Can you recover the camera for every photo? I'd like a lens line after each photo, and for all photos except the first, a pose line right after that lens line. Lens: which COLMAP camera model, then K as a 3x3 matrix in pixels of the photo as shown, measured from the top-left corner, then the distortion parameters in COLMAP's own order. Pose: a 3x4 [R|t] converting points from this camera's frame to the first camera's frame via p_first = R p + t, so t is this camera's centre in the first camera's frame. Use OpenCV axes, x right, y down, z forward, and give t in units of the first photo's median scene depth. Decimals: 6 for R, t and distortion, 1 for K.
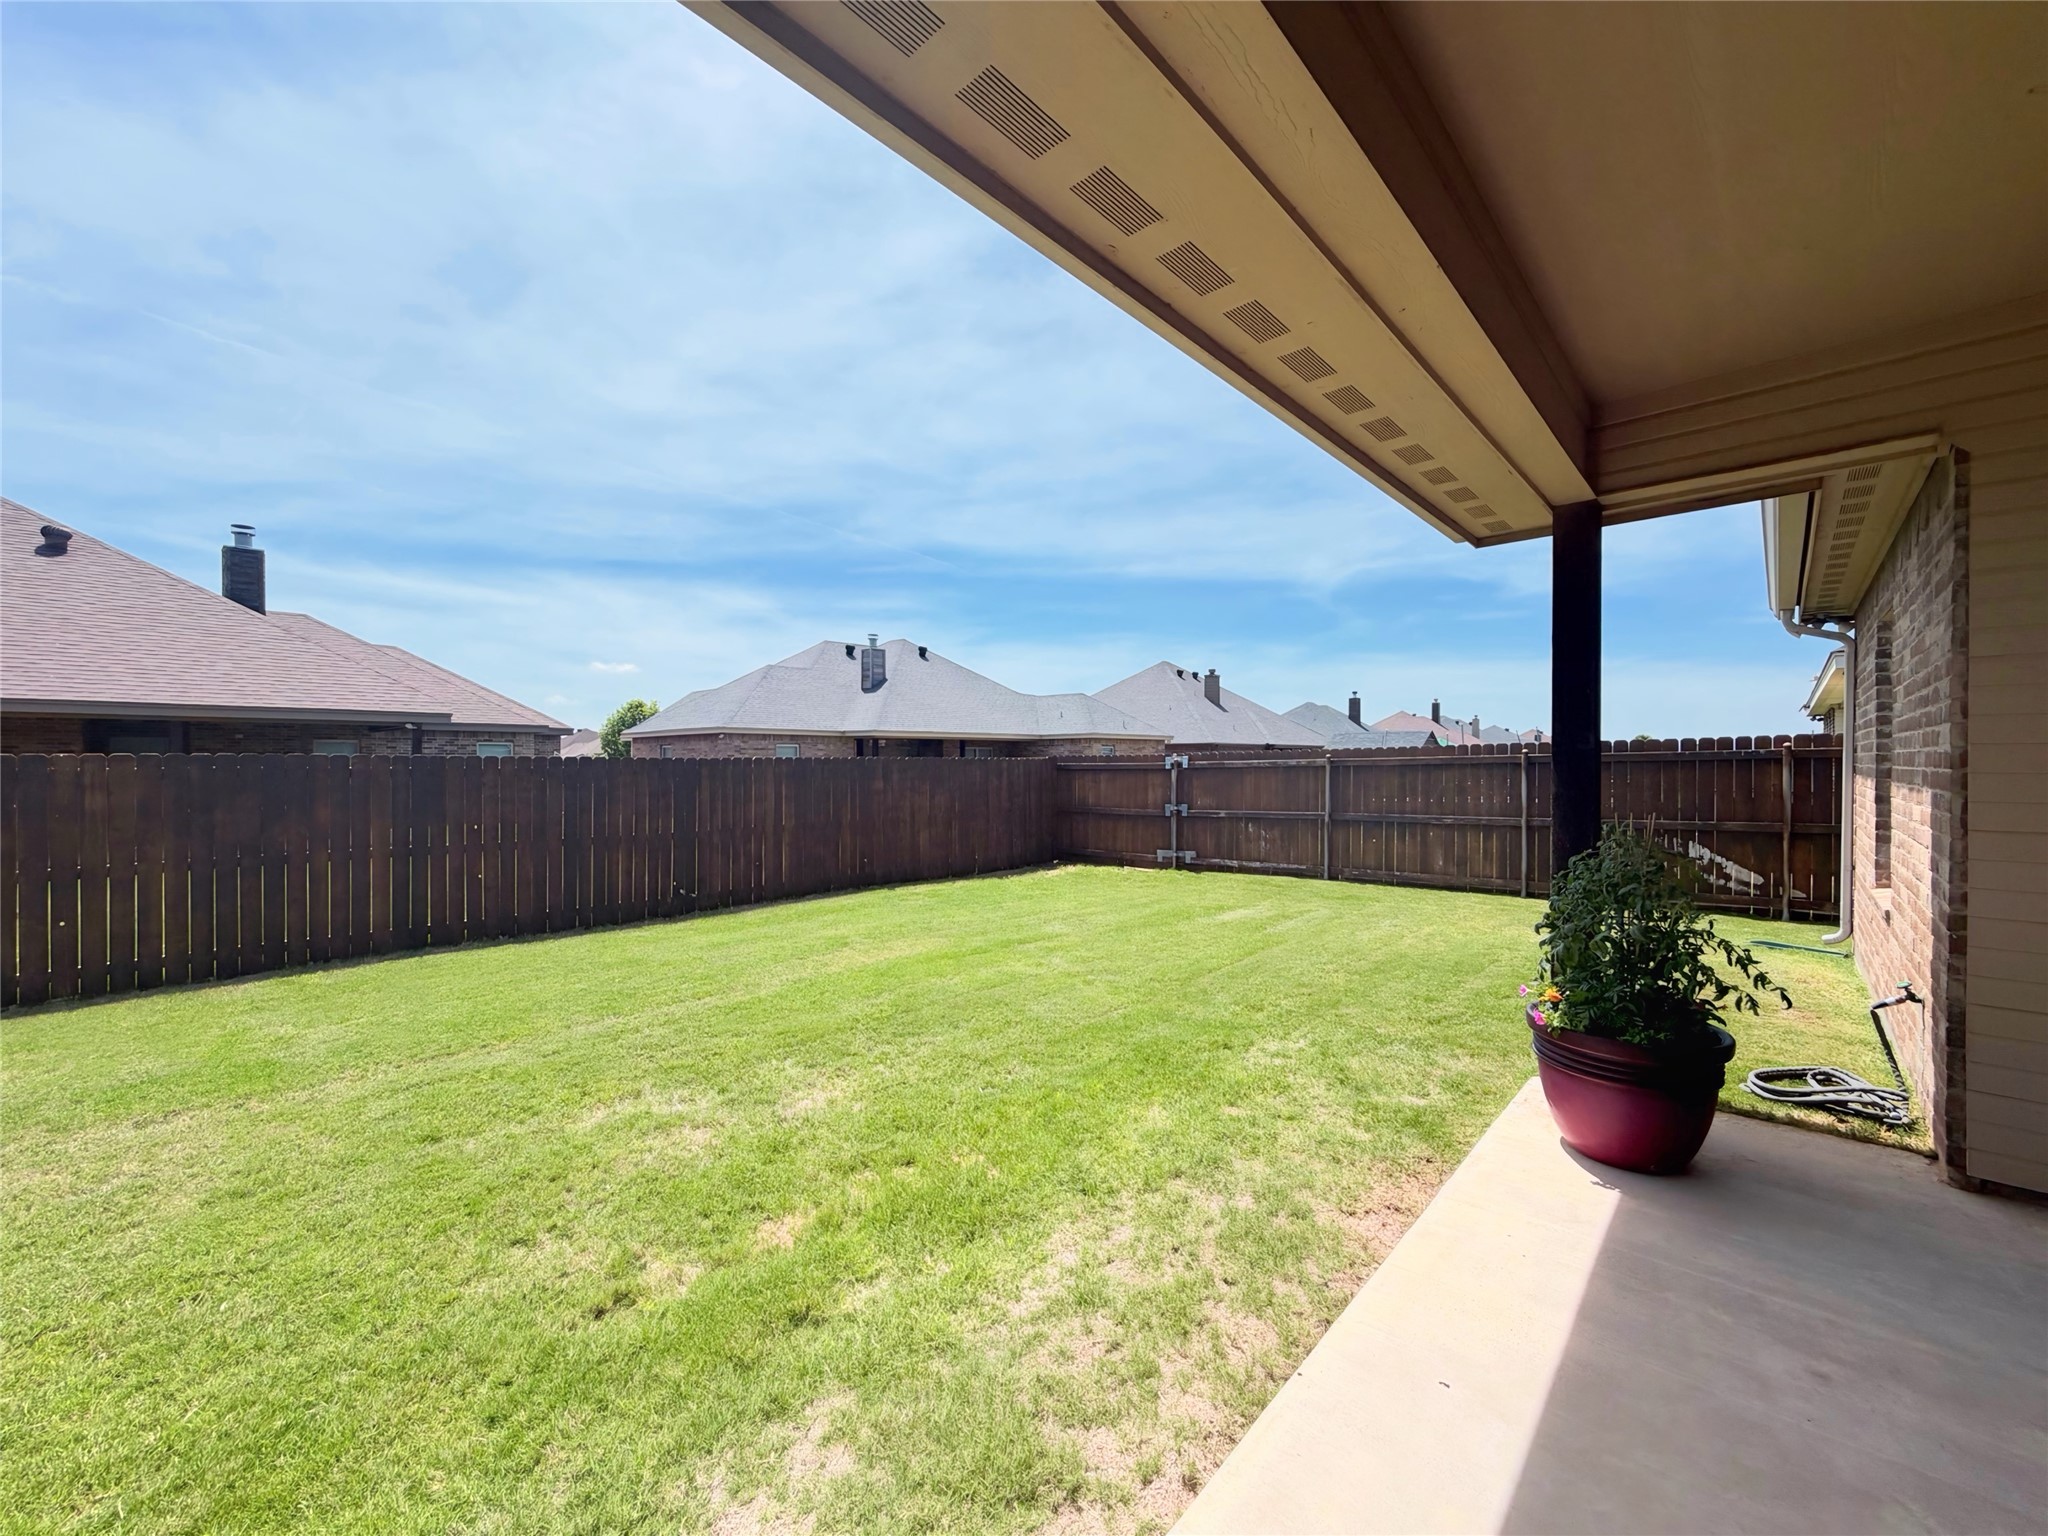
lens RADIAL K [[814.8, 0, 1025.4], [0, 814.8, 767.6], [0, 0, 1]] dist [0.001043, 0.000142]
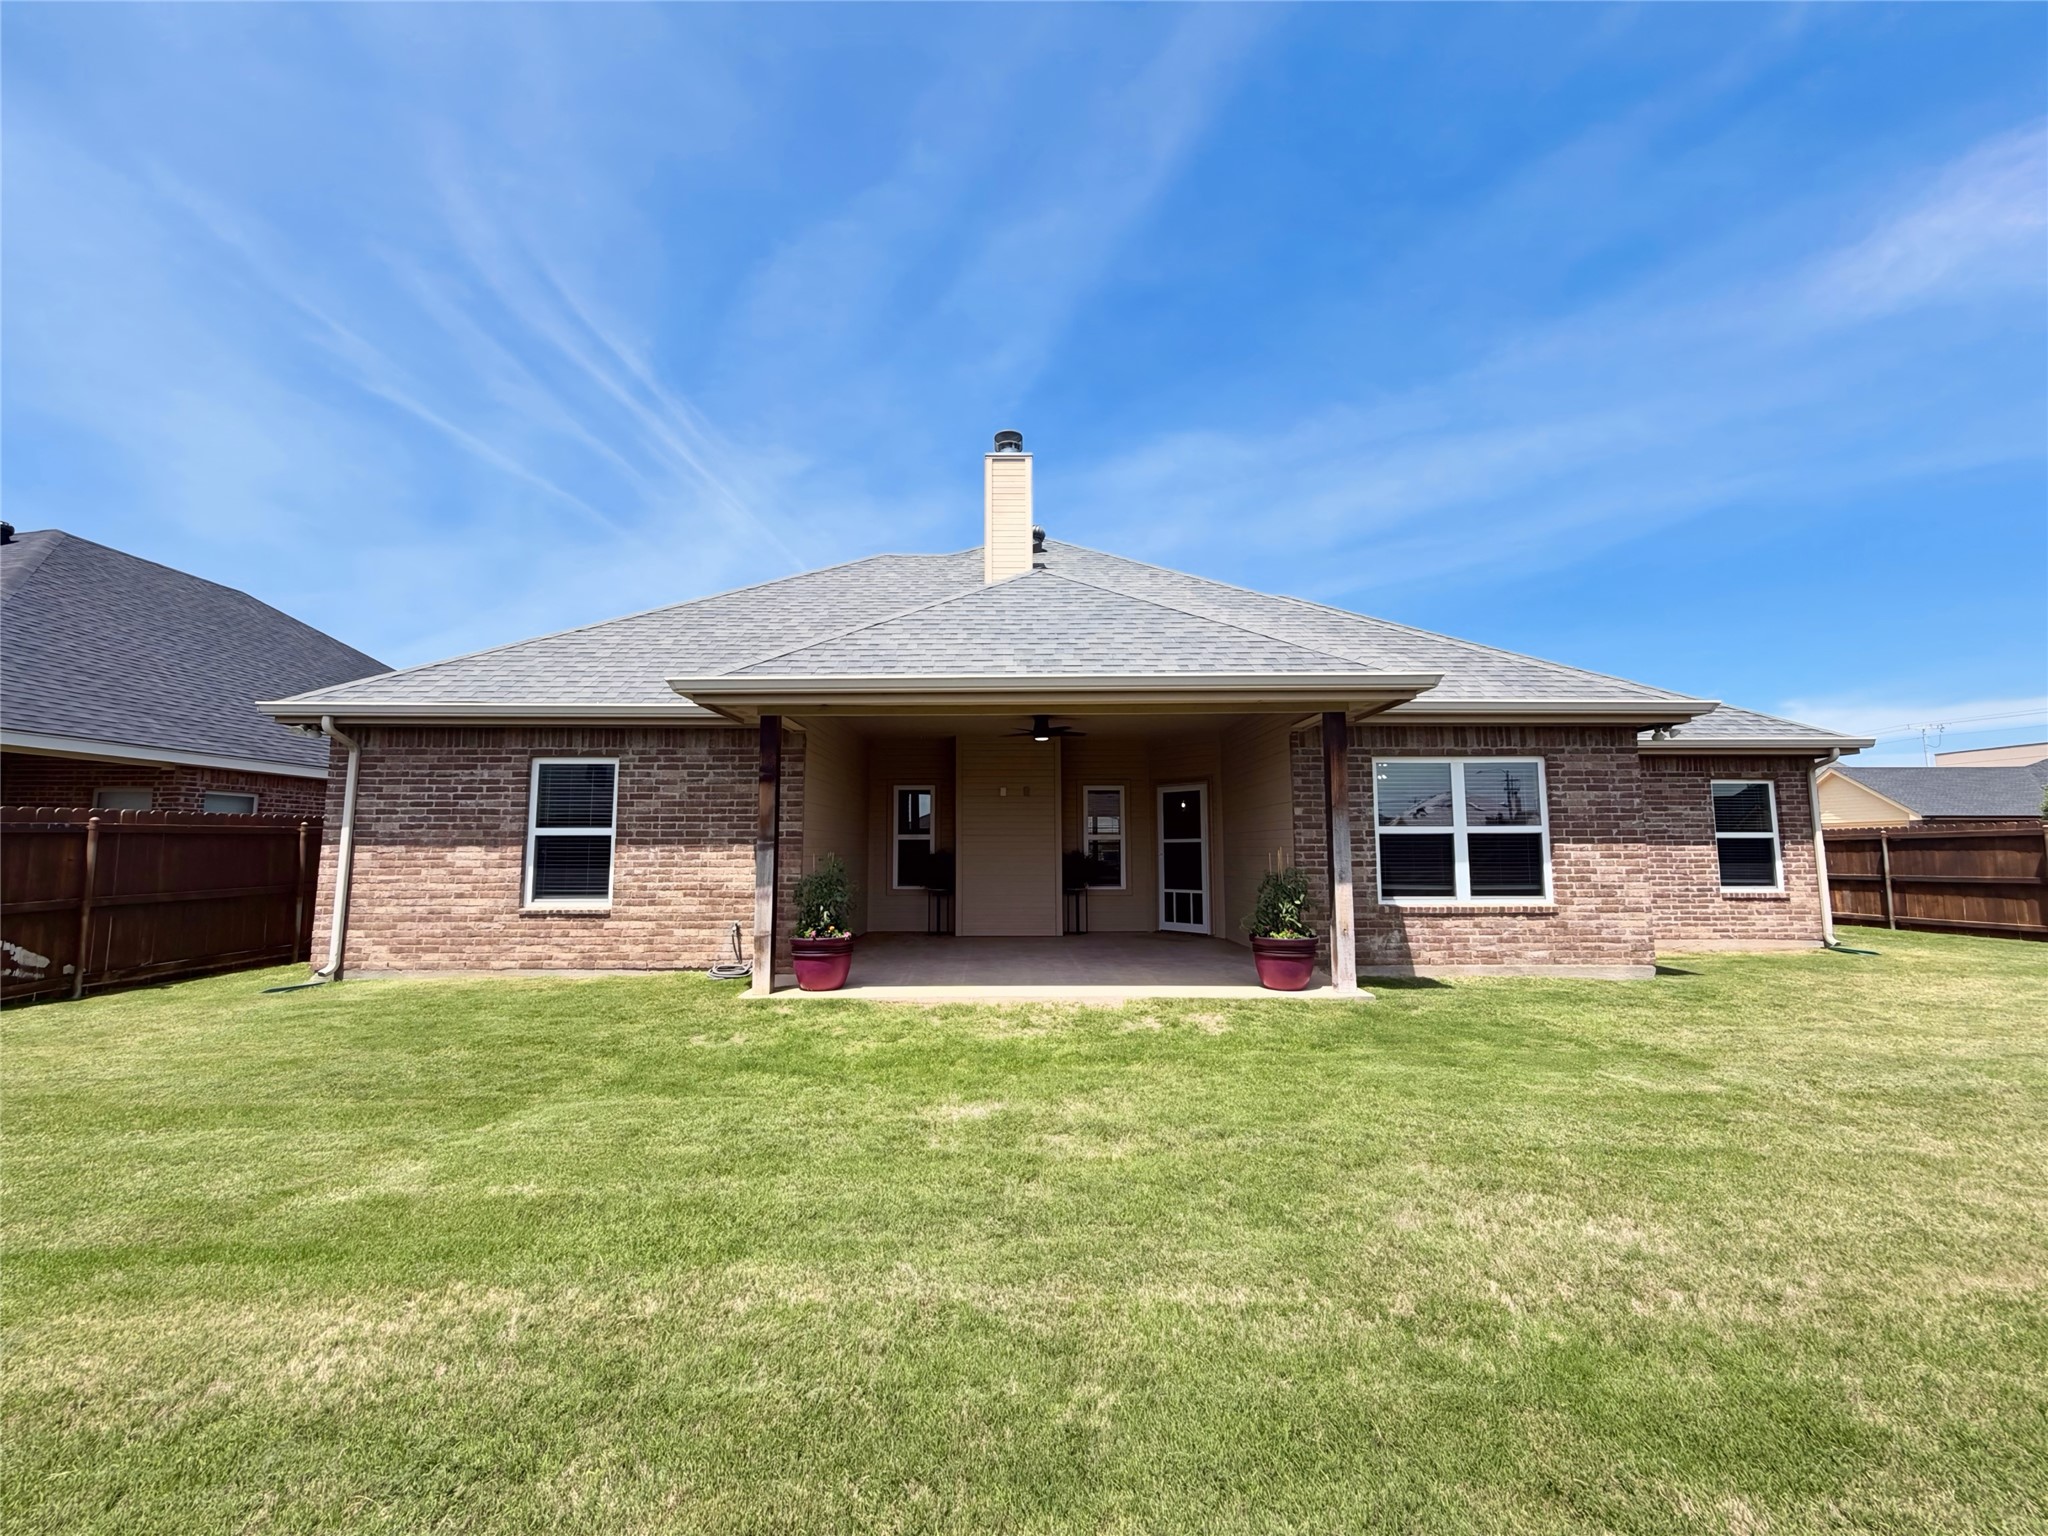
lens RADIAL K [[814.8, 0, 1017.7], [0, 814.8, 766.9], [0, 0, 1]] dist [0.001043, 0.000142]
pose [[-0.694192, 0.077926, 0.715560, -1.153393], [0.007525, 0.994854, -0.101042, 0.037011], [-0.719751, -0.064758, -0.691205, 1.768437]]
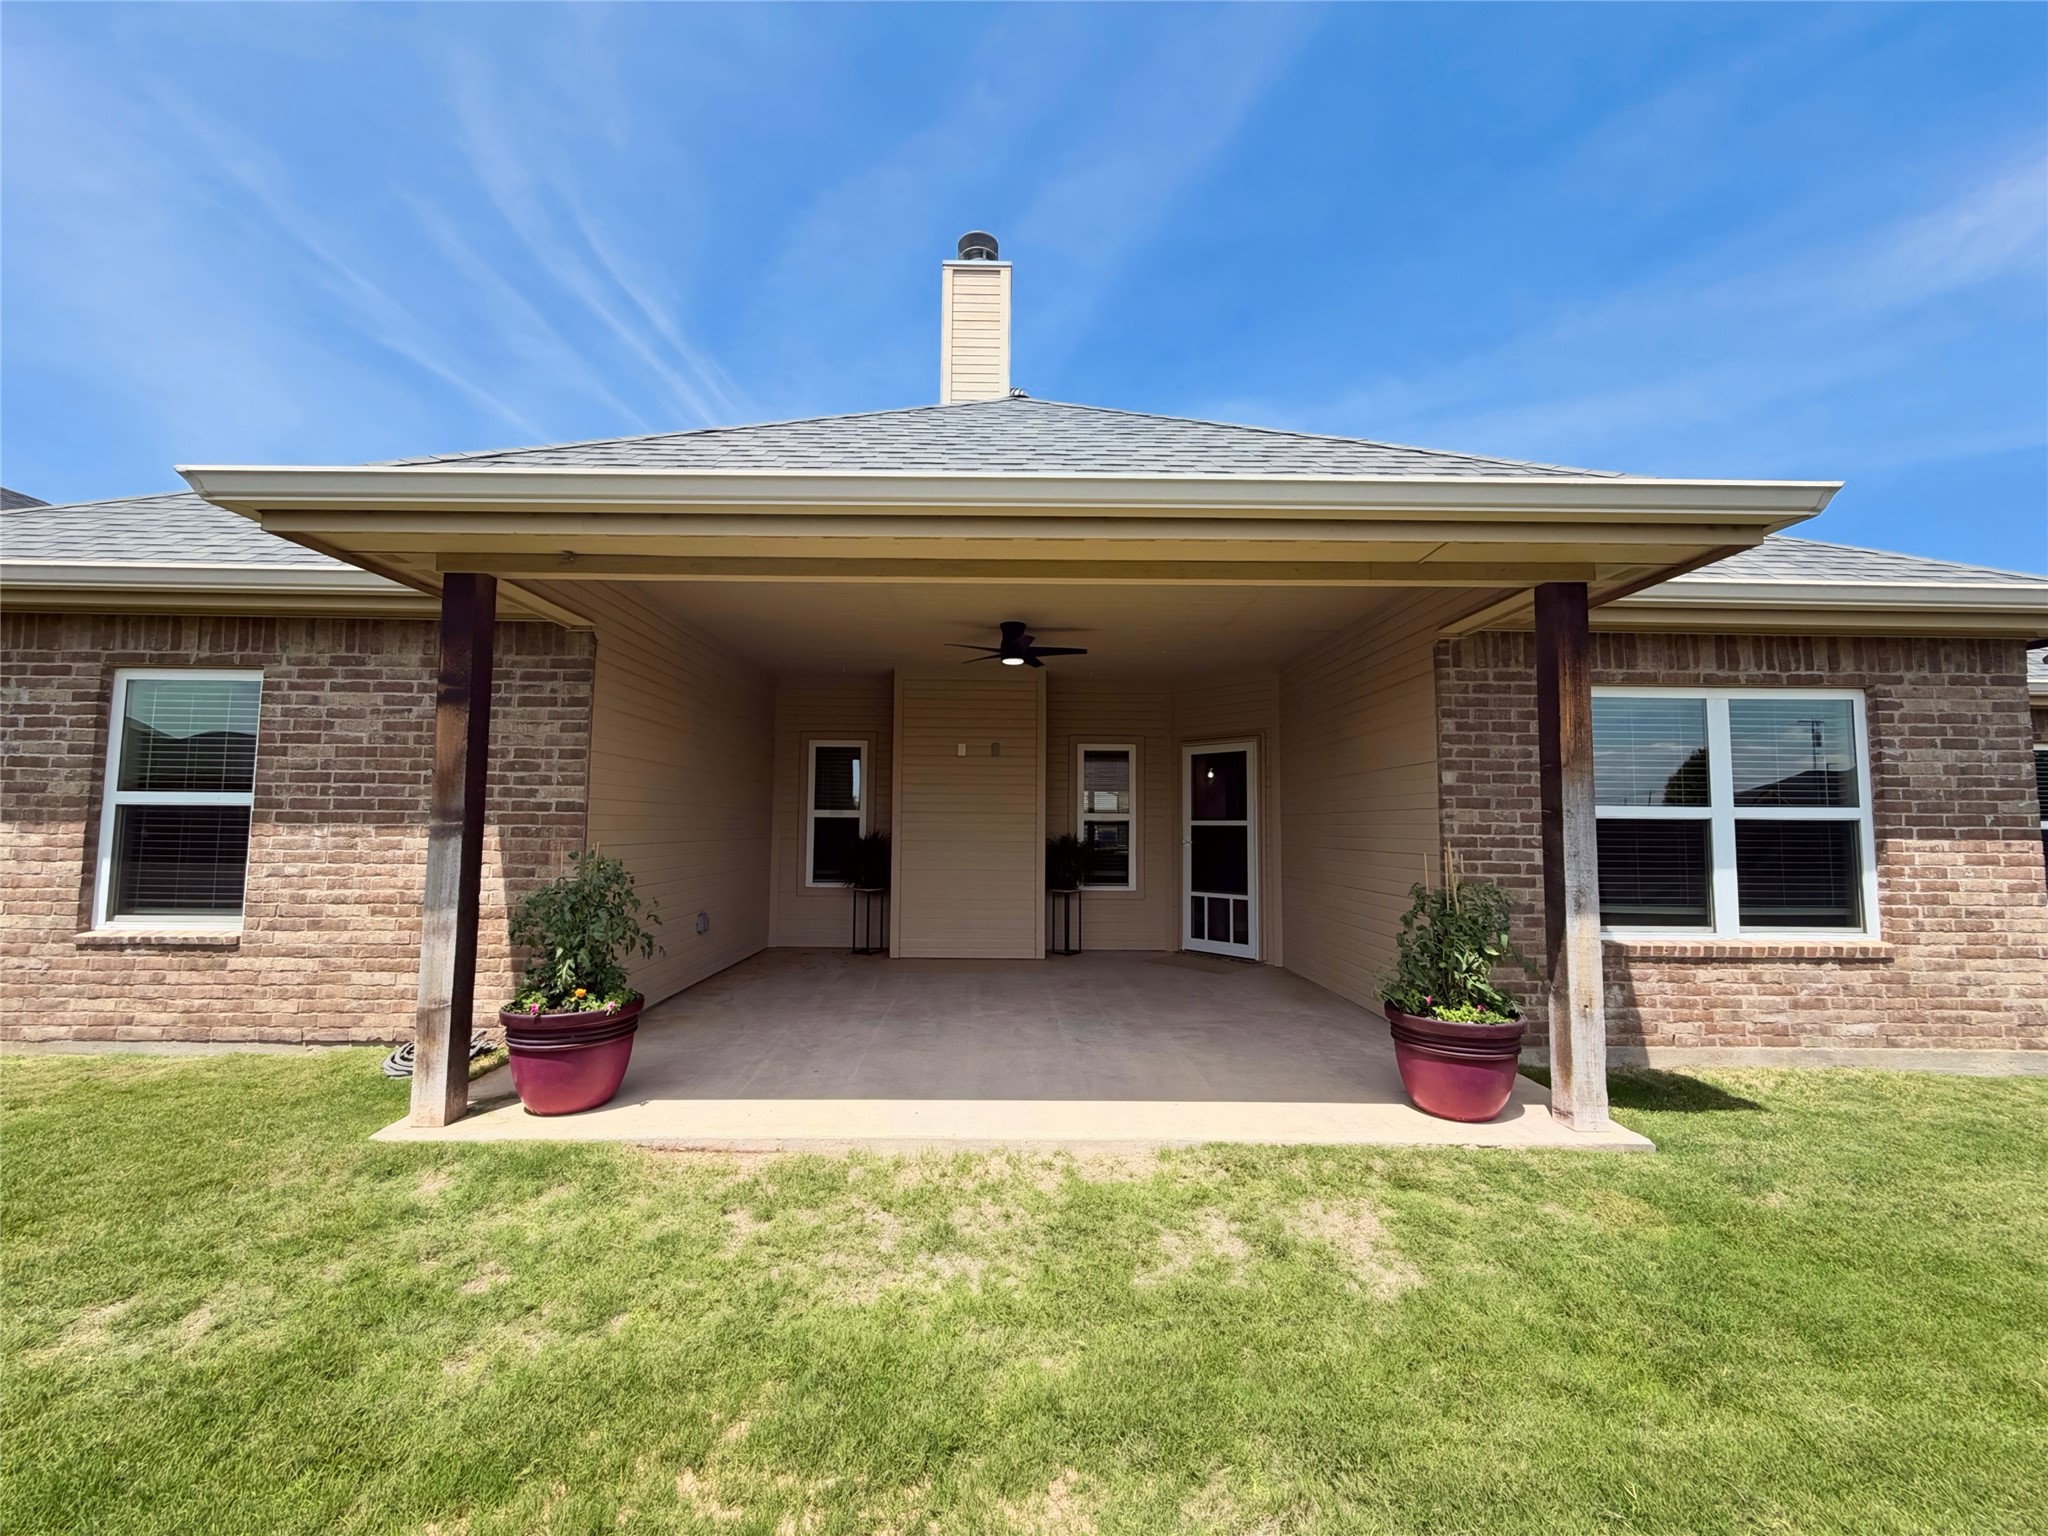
lens RADIAL K [[814.8, 0, 1019.7], [0, 814.8, 767.3], [0, 0, 1]] dist [0.001043, 0.000142]
pose [[-0.701508, 0.048479, 0.711011, -0.554742], [-0.003803, 0.997415, -0.071758, 0.017503], [-0.712651, -0.053043, -0.699510, 1.088994]]
